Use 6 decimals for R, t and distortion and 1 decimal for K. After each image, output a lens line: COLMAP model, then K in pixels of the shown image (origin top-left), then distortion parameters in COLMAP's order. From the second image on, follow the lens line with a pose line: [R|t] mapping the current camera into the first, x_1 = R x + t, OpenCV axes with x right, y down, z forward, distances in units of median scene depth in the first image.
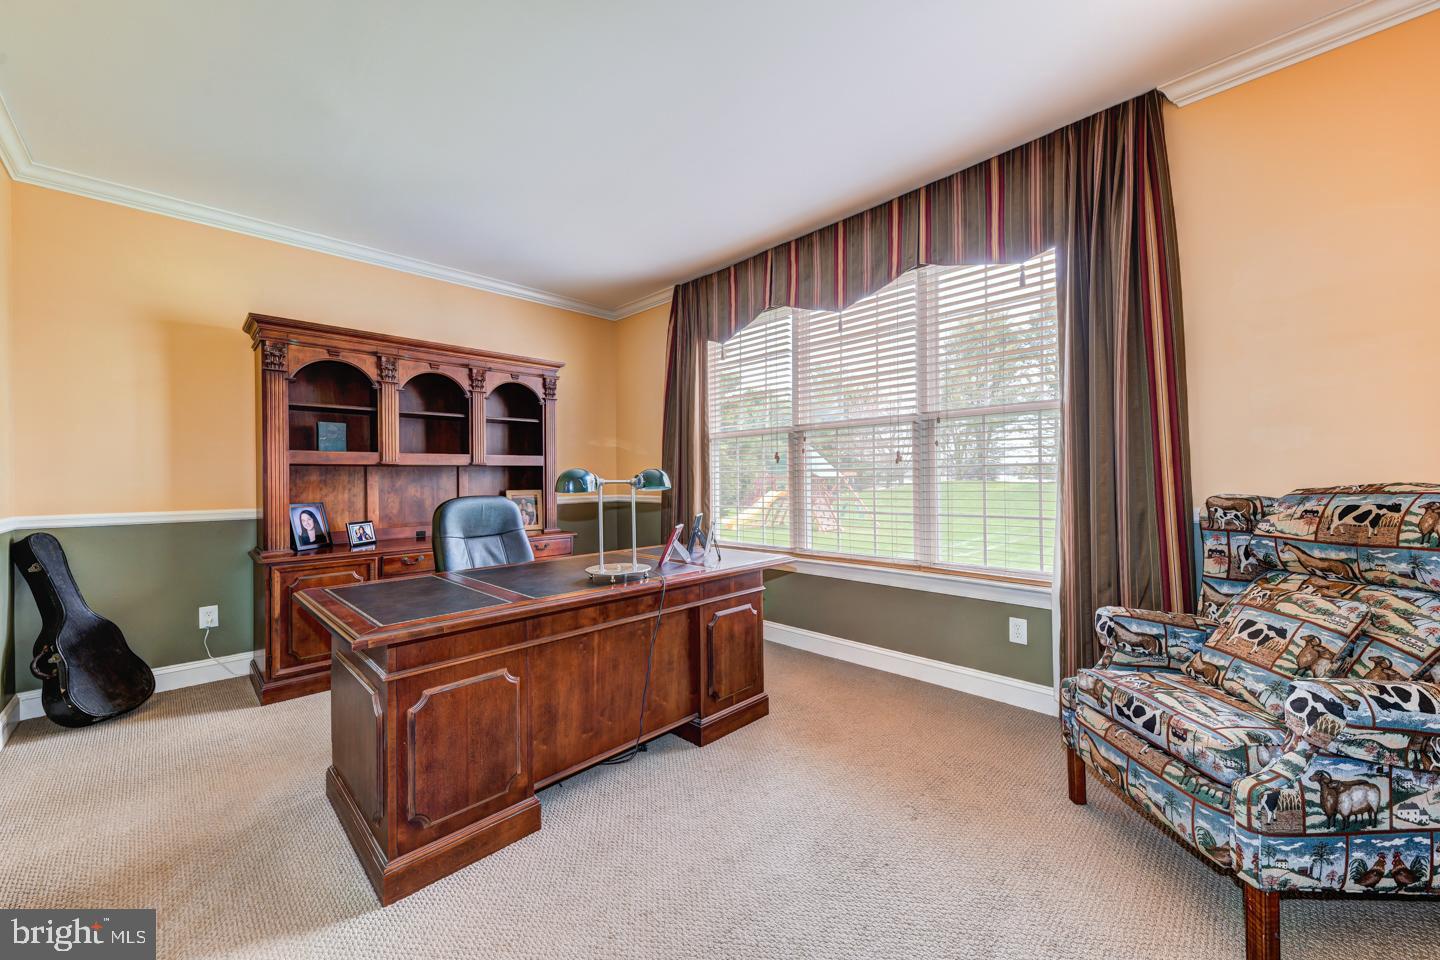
lens RADIAL K [[561.3, 0, 715.0], [0, 561.3, 477.8], [0, 0, 1]] dist [0.007481, -0.000823]
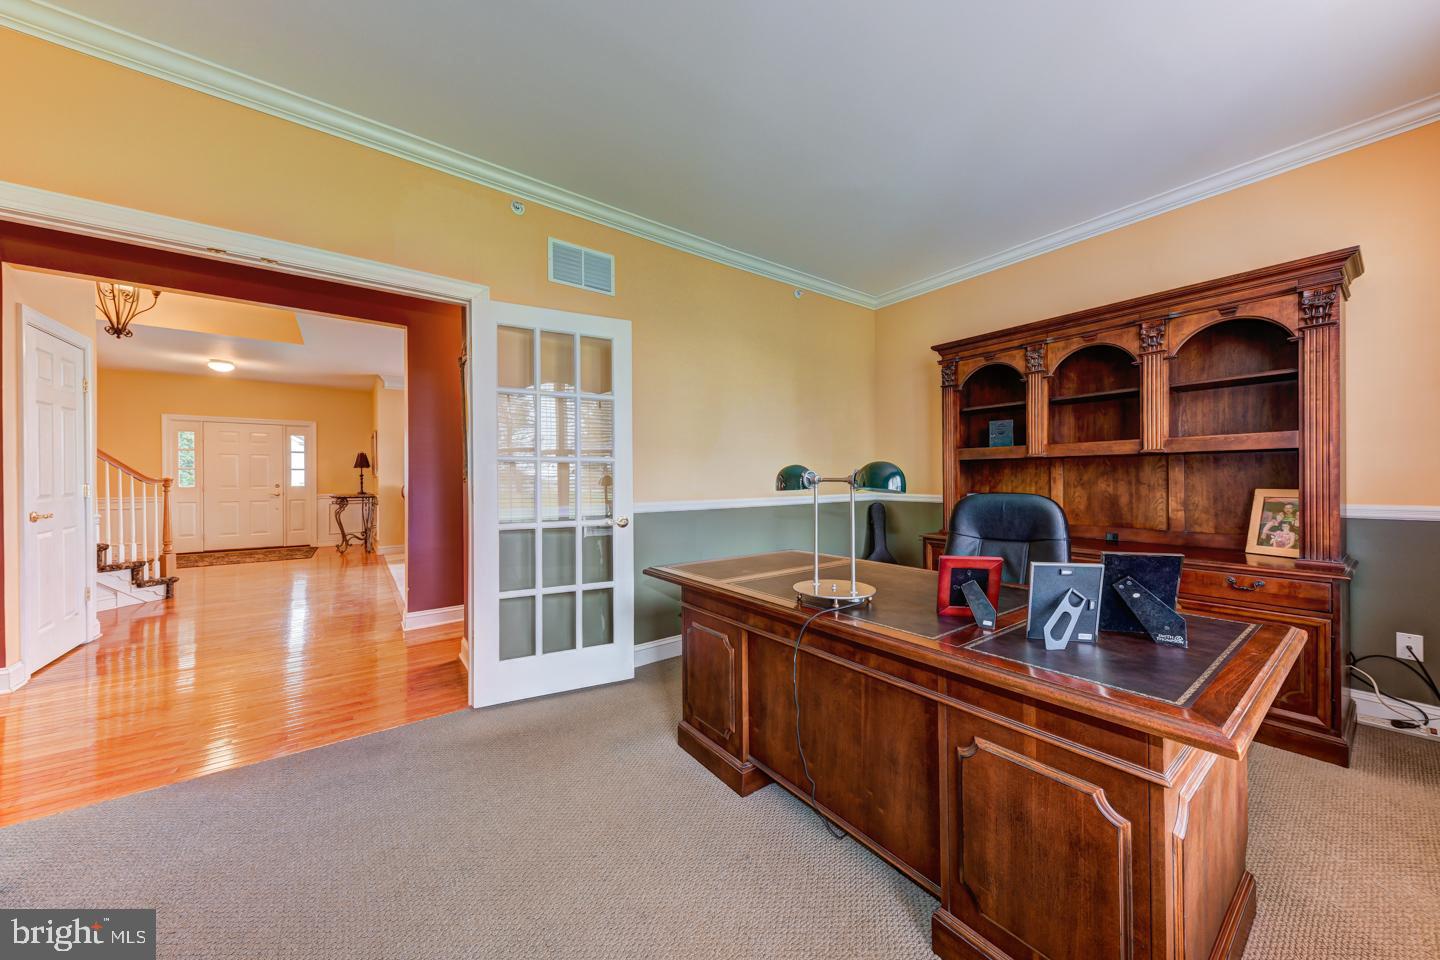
lens RADIAL K [[497.8, 0, 728.6], [0, 497.8, 480.7], [0, 0, 1]] dist [0.003131, 0.000129]
pose [[-0.155553, 0.016511, -0.987690, 0.350765], [0.012497, 0.999813, 0.014745, -0.002376], [0.987748, -0.010050, -0.155730, 0.619662]]
